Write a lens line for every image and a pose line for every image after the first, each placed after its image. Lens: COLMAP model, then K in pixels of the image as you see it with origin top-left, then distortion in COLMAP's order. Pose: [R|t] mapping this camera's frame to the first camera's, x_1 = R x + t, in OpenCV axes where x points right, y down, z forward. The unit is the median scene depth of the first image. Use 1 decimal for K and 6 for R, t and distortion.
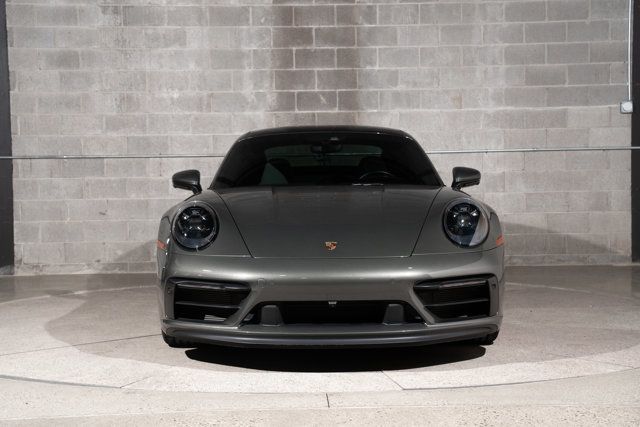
lens RADIAL K [[1013.0, 0, 320.0], [0, 1013.0, 213.5], [0, 0, 1]] dist [0.181147, 0.232124]
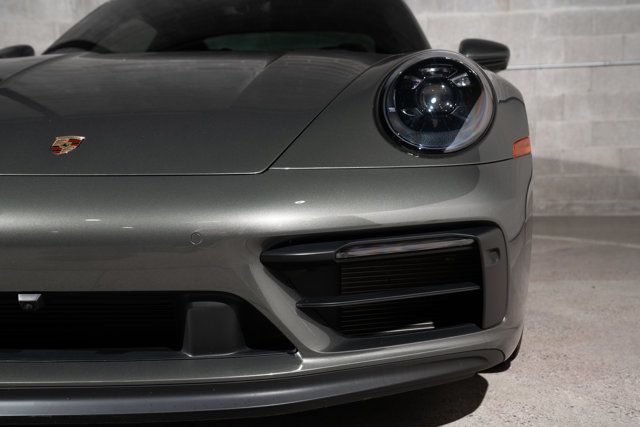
lens RADIAL K [[914.5, 0, 319.6], [0, 914.5, 220.7], [0, 0, 1]] dist [0.017449, 1.096917]
pose [[0.996106, 0.009305, -0.087676, 0.119590], [-0.004476, 0.998470, 0.055120, 0.035358], [0.088055, -0.054513, 0.994623, 0.573505]]
